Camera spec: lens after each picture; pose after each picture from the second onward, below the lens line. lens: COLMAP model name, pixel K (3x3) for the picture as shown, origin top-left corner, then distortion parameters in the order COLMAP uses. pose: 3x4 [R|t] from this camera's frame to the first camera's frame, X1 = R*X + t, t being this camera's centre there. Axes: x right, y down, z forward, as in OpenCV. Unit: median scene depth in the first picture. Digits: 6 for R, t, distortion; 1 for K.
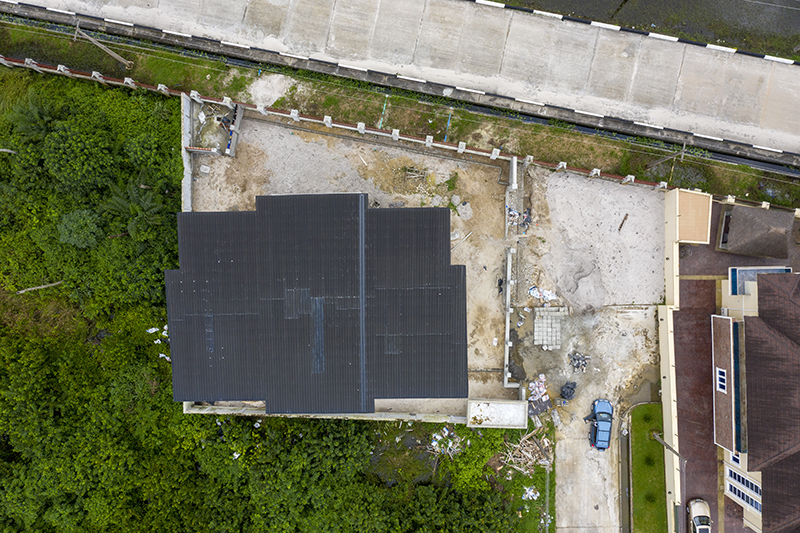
lens RADIAL K [[629.9, 0, 400.0], [0, 629.9, 266.5], [0, 0, 1]] dist [-0.005380, -0.001118]
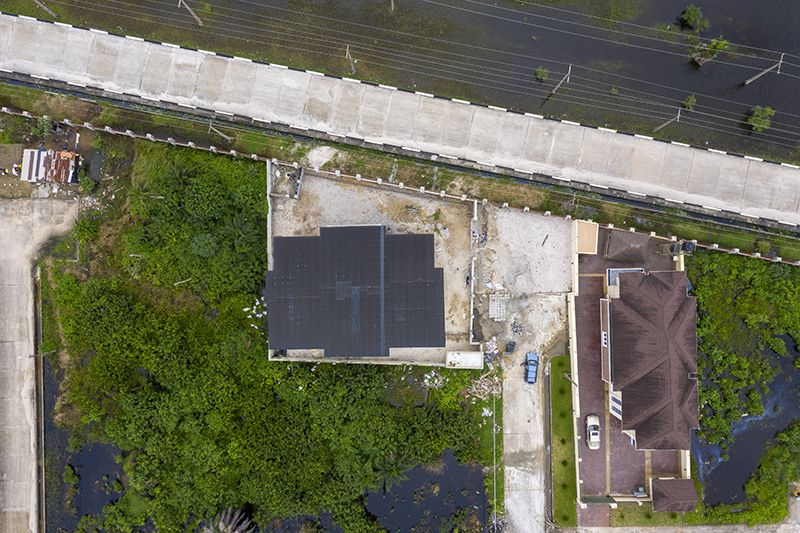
lens RADIAL K [[629.9, 0, 400.0], [0, 629.9, 266.5], [0, 0, 1]] dist [-0.005380, -0.001118]
pose [[0.999997, -0.001669, 0.001925, -0.013007], [0.001673, 0.999996, -0.002157, -0.001635], [-0.001921, 0.002161, 0.999996, -0.580724]]
